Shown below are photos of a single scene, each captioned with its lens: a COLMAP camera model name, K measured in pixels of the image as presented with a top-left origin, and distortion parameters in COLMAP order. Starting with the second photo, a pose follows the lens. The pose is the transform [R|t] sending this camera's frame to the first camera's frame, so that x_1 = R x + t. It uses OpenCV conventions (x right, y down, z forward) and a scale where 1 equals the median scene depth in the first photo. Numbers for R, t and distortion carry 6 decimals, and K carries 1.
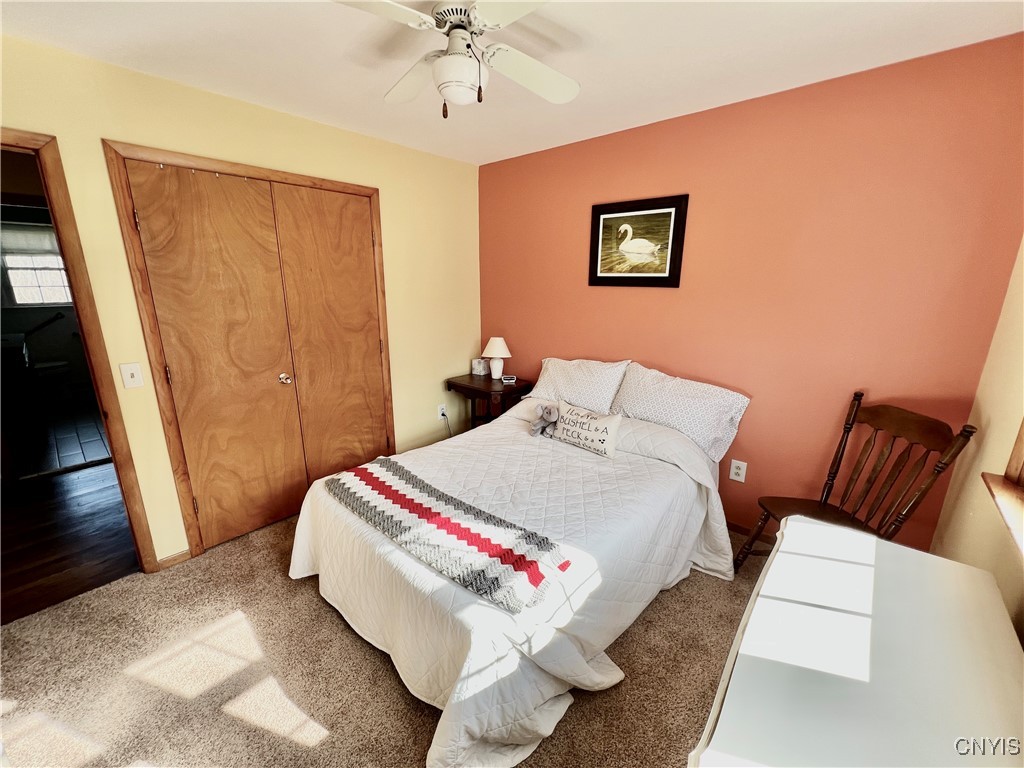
lens RADIAL K [[410.3, 0, 508.3], [0, 410.3, 383.8], [0, 0, 1]] dist [-0.000245, -0.000908]
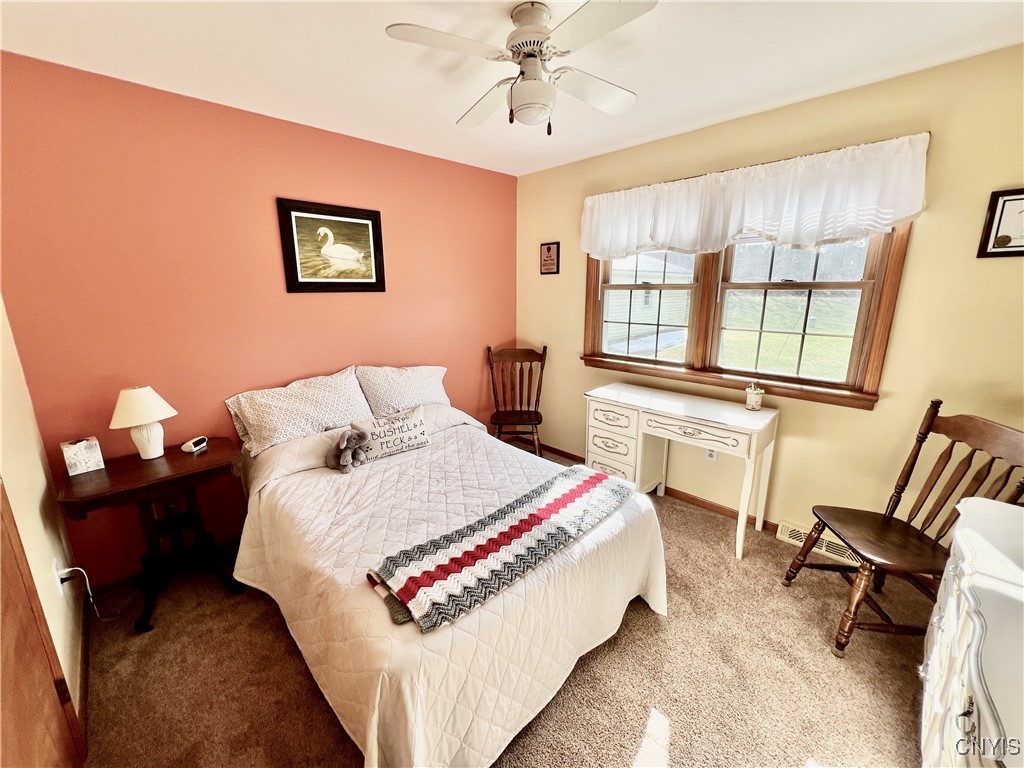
lens RADIAL K [[410.3, 0, 507.8], [0, 410.3, 383.2], [0, 0, 1]] dist [-0.000245, -0.000908]
pose [[0.078099, -0.233065, 0.969320, -0.722401], [0.257999, 0.943892, 0.206164, -0.140011], [-0.962983, 0.233982, 0.133847, 0.572629]]
